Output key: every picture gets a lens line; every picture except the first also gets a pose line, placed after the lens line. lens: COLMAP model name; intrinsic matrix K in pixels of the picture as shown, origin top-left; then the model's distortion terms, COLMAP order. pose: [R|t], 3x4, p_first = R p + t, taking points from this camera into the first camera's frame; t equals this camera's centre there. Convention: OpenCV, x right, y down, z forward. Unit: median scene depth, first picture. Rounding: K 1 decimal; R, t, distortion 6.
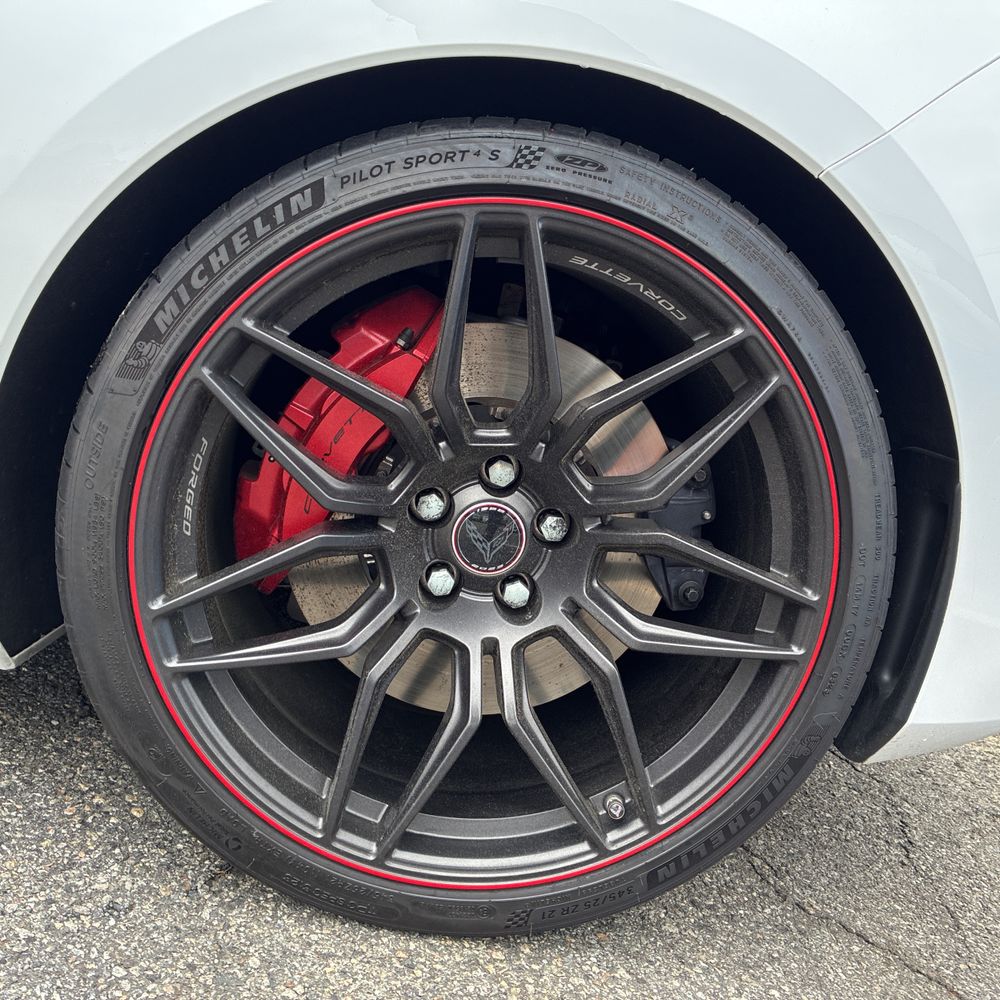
lens RADIAL K [[993.0, 0, 507.4], [0, 993.0, 495.1], [0, 0, 1]] dist [0.025029, 0.000000]
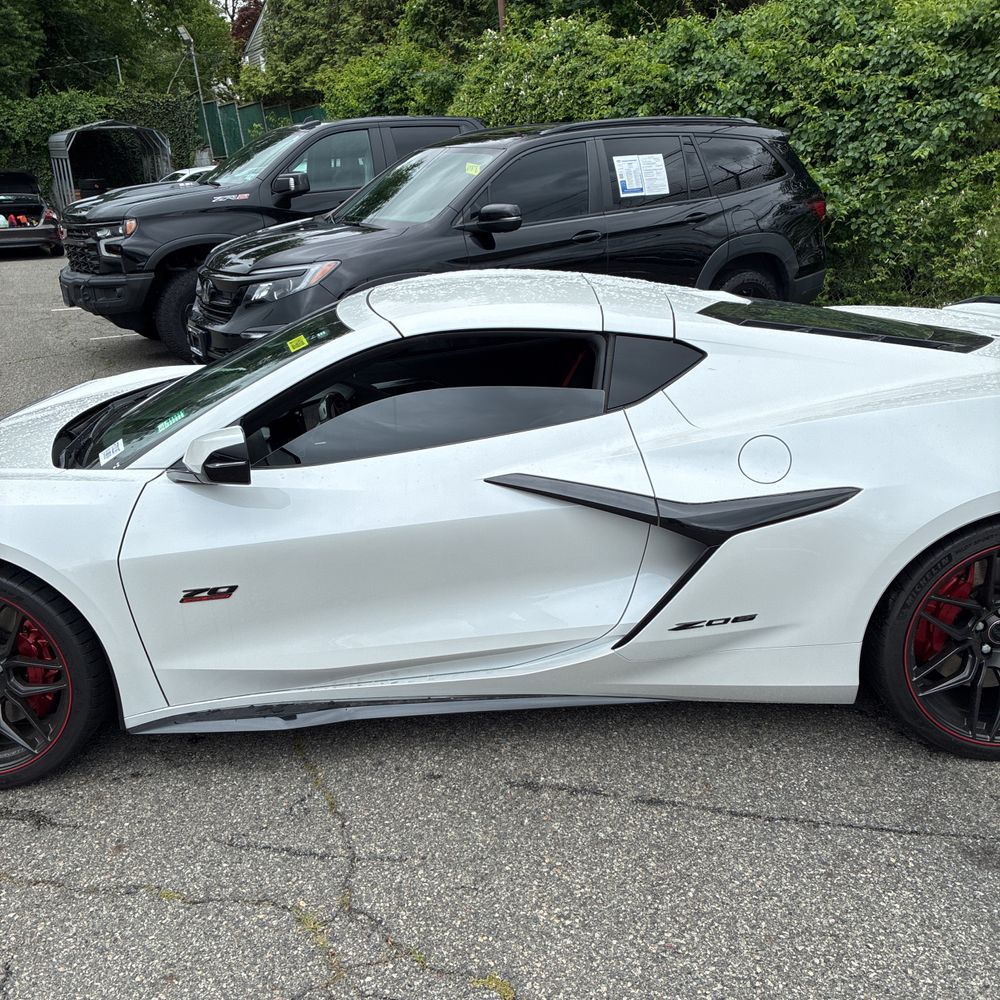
lens RADIAL K [[993.0, 0, 497.9], [0, 993.0, 502.4], [0, 0, 1]] dist [0.025029, 0.000000]
pose [[0.957993, -0.221686, -0.181947, -0.865294], [0.242068, 0.965249, 0.098472, -1.027233], [0.153795, -0.138379, 0.978365, -2.183099]]
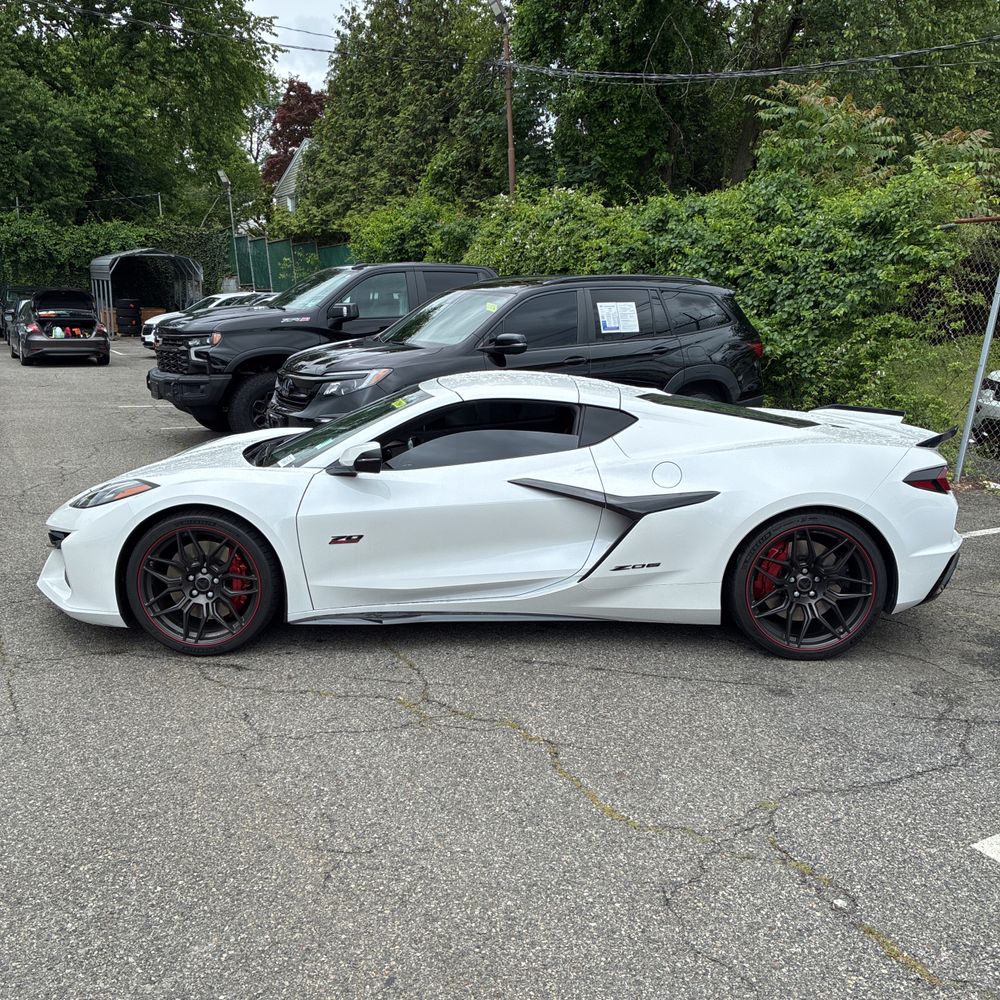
lens RADIAL K [[993.0, 0, 499.5], [0, 993.0, 508.8], [0, 0, 1]] dist [0.025029, 0.000000]
pose [[0.969272, -0.200579, -0.142407, -0.761474], [0.200193, 0.979606, -0.017185, -0.581078], [0.142949, -0.011852, 0.989659, -4.437620]]
